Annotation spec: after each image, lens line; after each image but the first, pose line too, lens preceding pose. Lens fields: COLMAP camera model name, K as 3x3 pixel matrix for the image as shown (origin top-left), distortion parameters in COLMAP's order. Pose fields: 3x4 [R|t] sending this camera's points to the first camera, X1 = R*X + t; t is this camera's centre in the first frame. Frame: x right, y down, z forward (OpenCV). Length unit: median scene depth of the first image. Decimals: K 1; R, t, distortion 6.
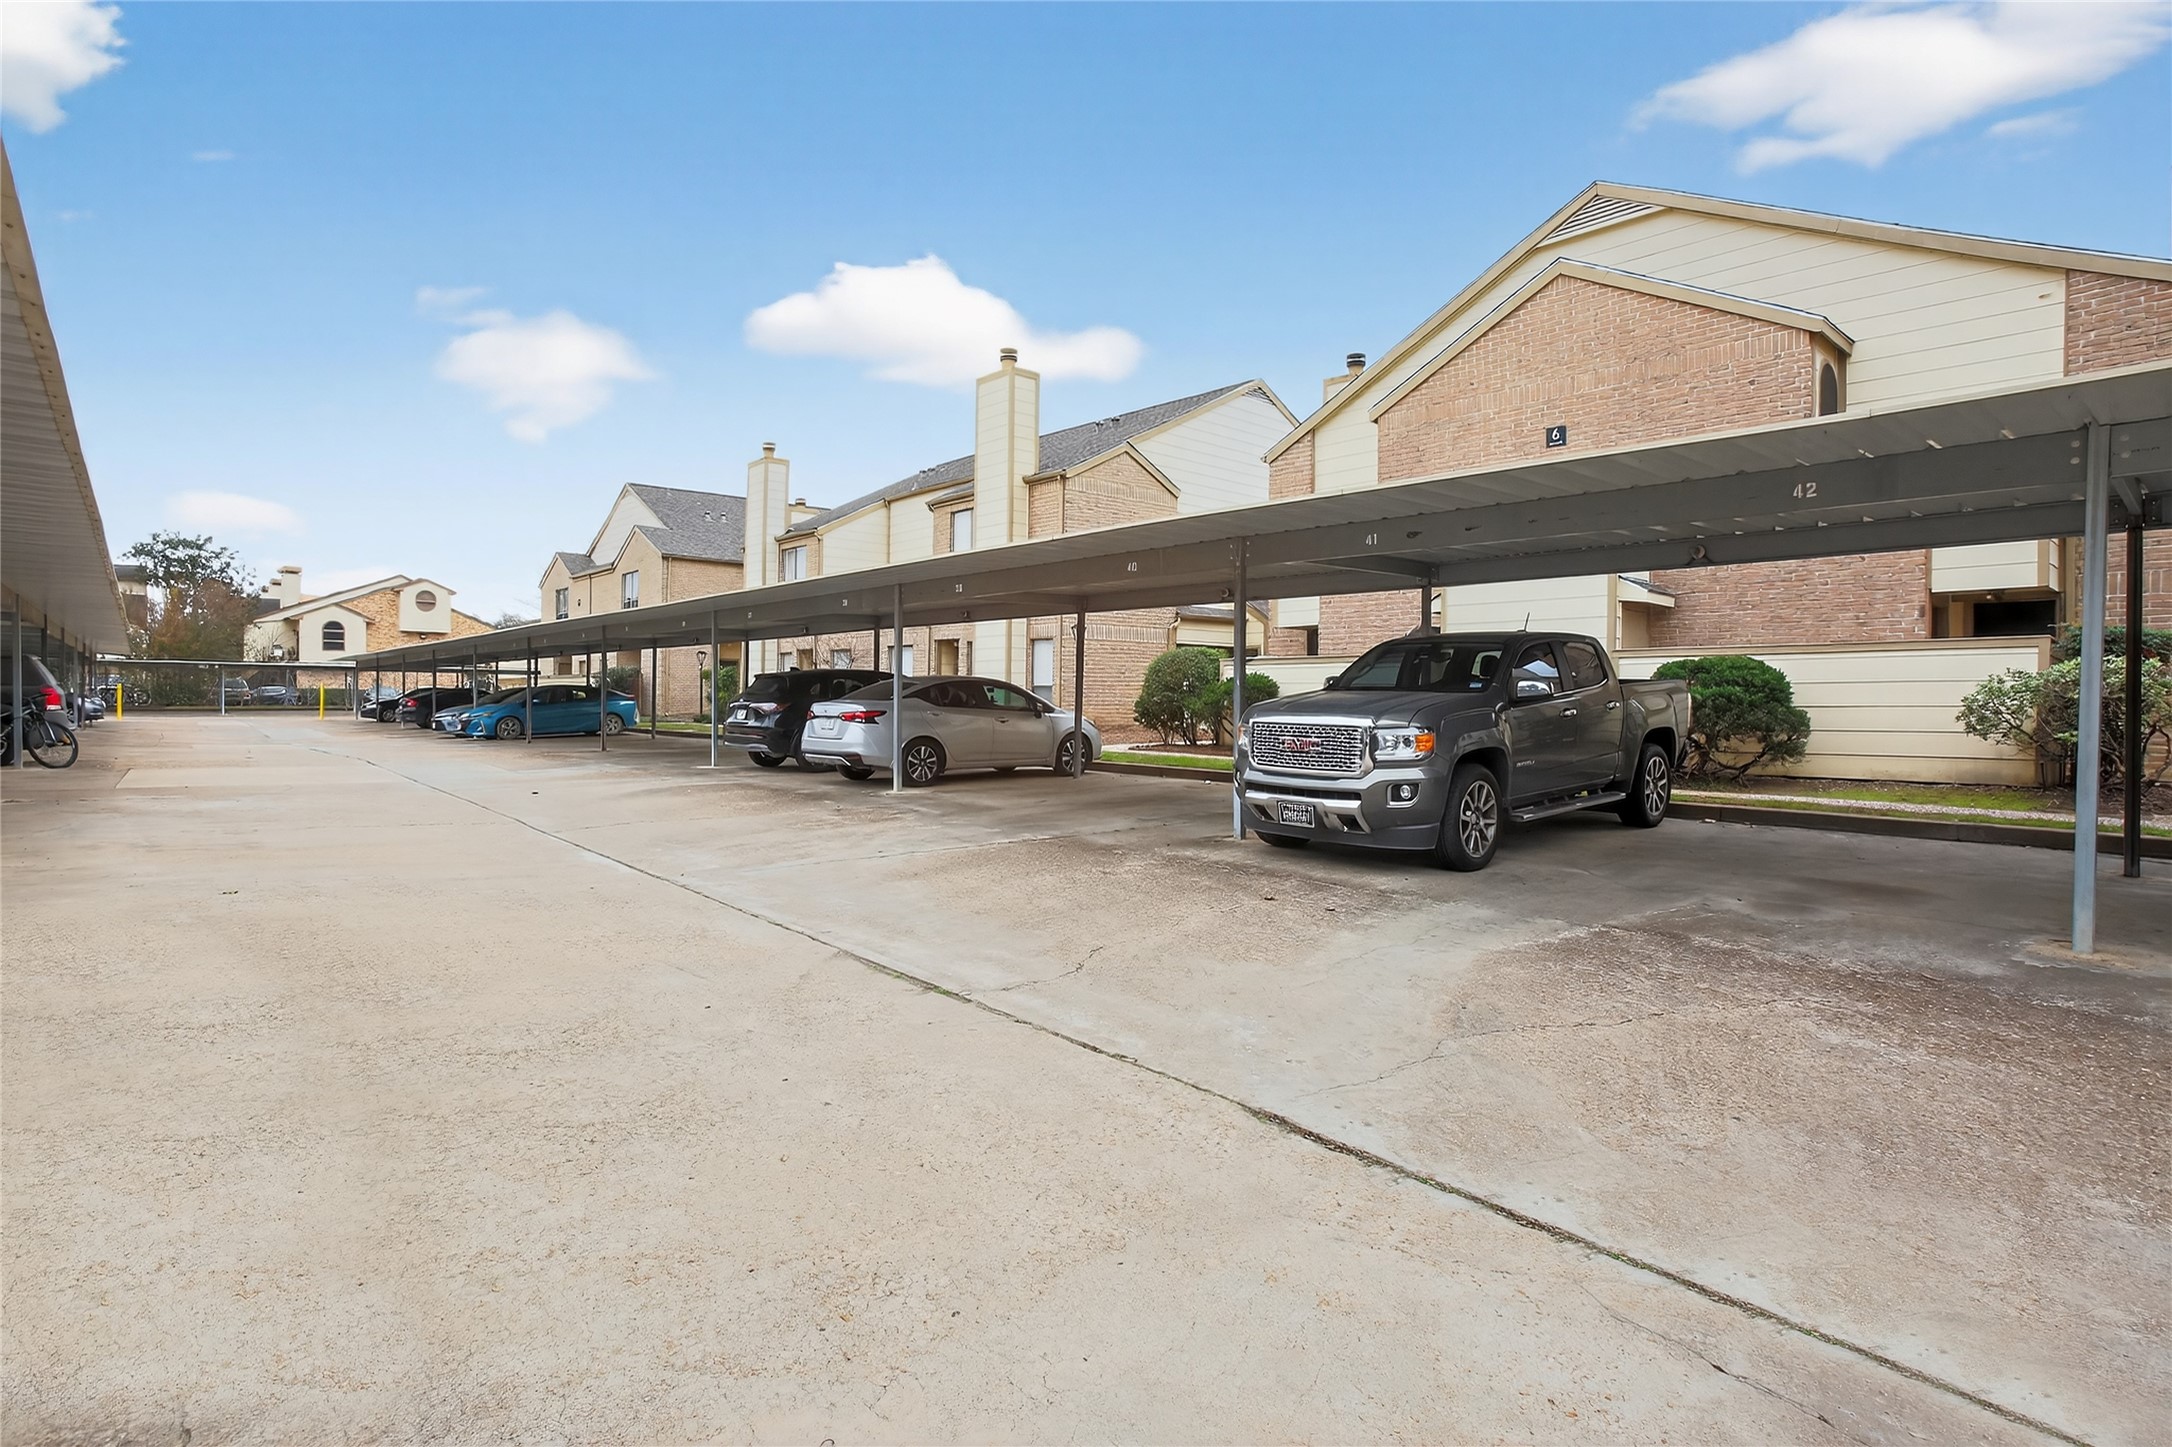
lens RADIAL K [[1084.6, 0, 1087.9], [0, 1084.6, 691.7], [0, 0, 1]] dist [-0.064894, 0.030263]
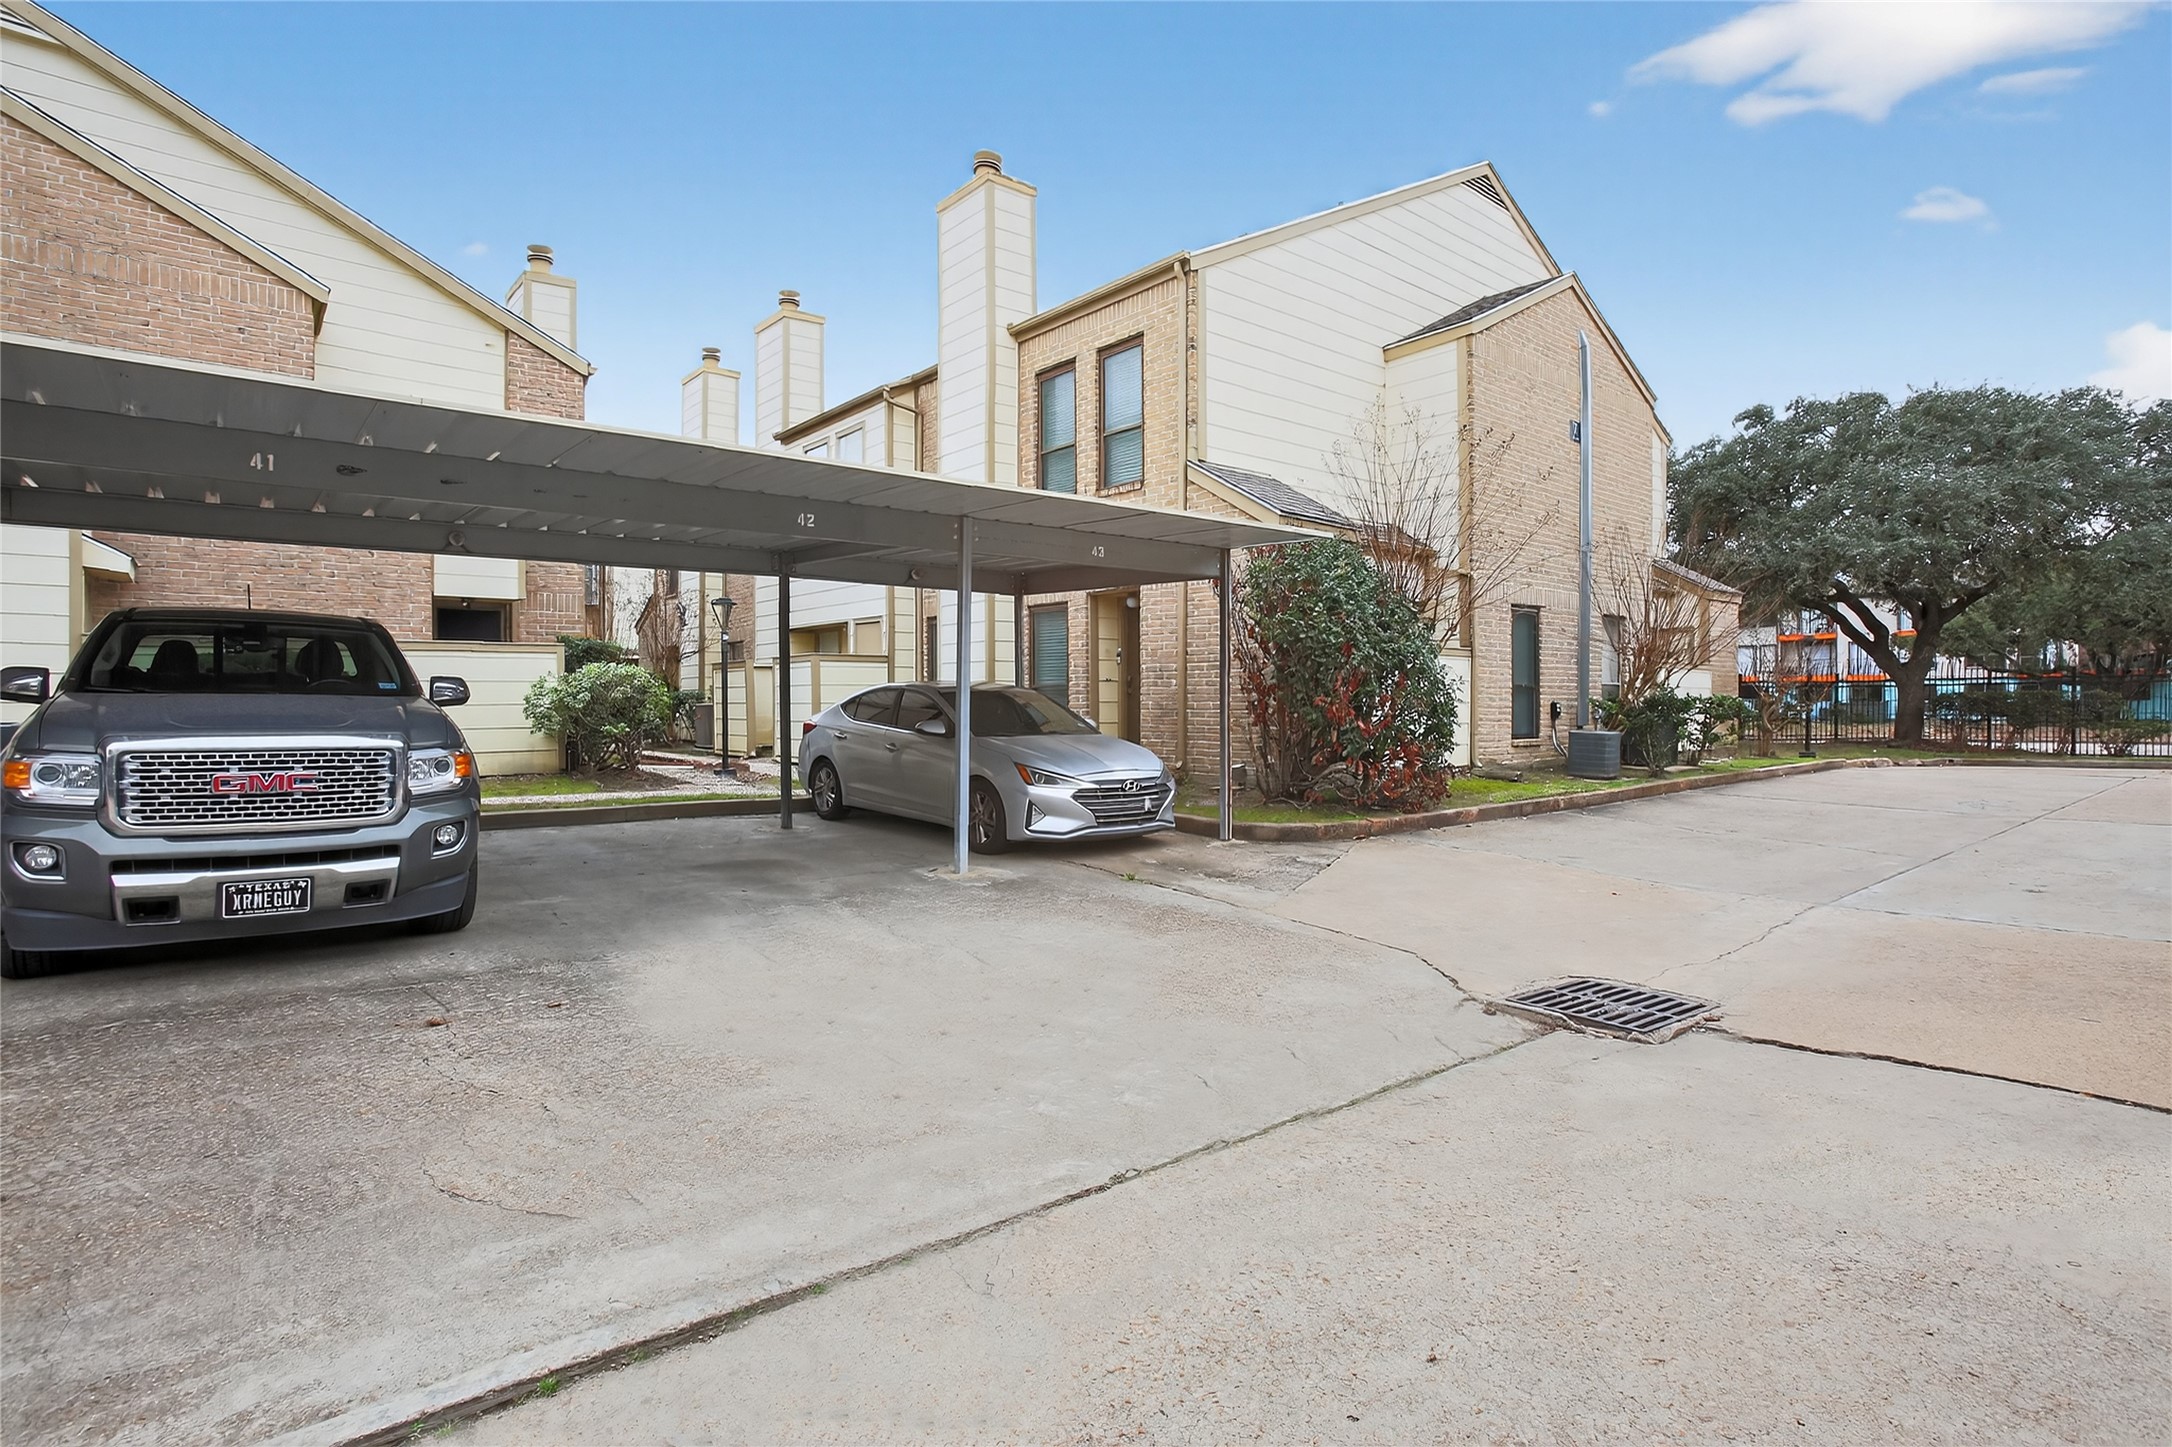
lens RADIAL K [[1084.6, 0, 1087.9], [0, 1084.6, 691.7], [0, 0, 1]] dist [-0.064894, 0.030263]
pose [[0.037797, -0.000132, 0.999285, -0.396858], [-0.007966, 0.999968, 0.000433, -0.007053], [-0.999254, -0.007977, 0.037795, 0.533376]]
